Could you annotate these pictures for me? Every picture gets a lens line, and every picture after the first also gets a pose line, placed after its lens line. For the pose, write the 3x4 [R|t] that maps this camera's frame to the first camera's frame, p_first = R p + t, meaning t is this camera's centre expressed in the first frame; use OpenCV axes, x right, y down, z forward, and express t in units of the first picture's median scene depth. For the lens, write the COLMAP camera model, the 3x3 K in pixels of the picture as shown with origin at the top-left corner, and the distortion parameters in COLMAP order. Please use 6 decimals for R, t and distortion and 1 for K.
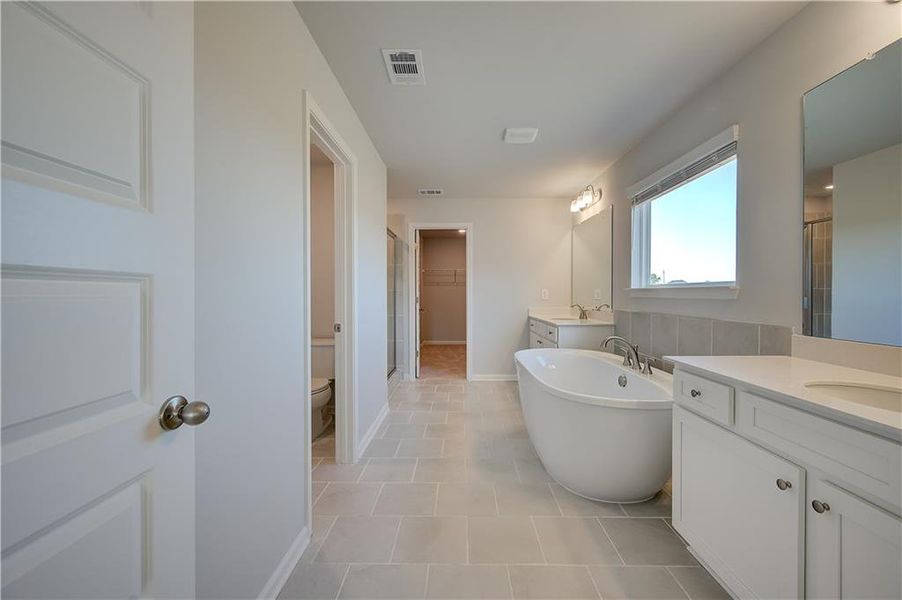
lens RADIAL K [[366.9, 0, 453.0], [0, 366.9, 299.6], [0, 0, 1]] dist [-0.002394, 0.000147]
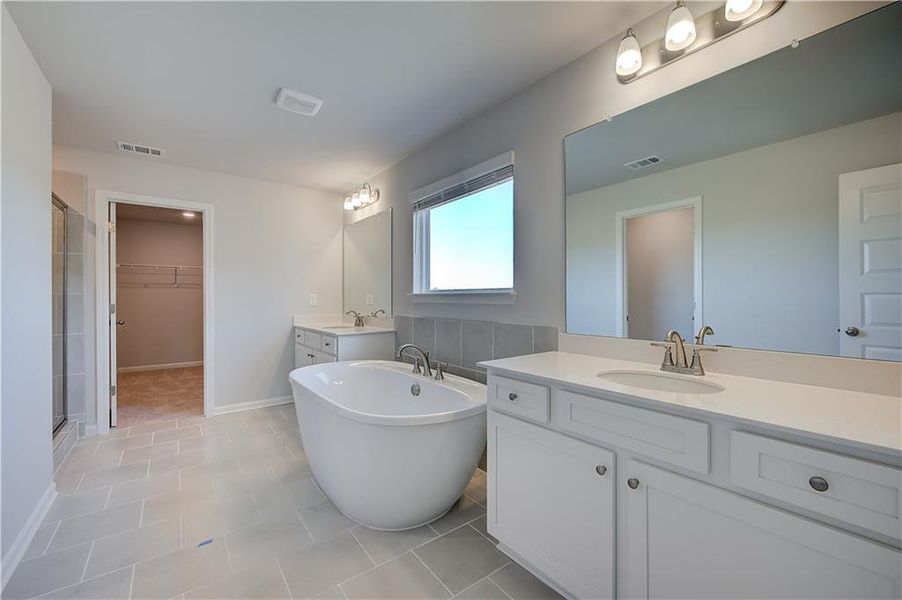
lens RADIAL K [[366.9, 0, 453.0], [0, 366.9, 299.6], [0, 0, 1]] dist [-0.002394, 0.000147]
pose [[0.774362, -0.002406, 0.632739, -0.059726], [0.011002, 0.999893, -0.009662, -0.003640], [-0.632648, 0.014443, 0.774305, 0.157115]]
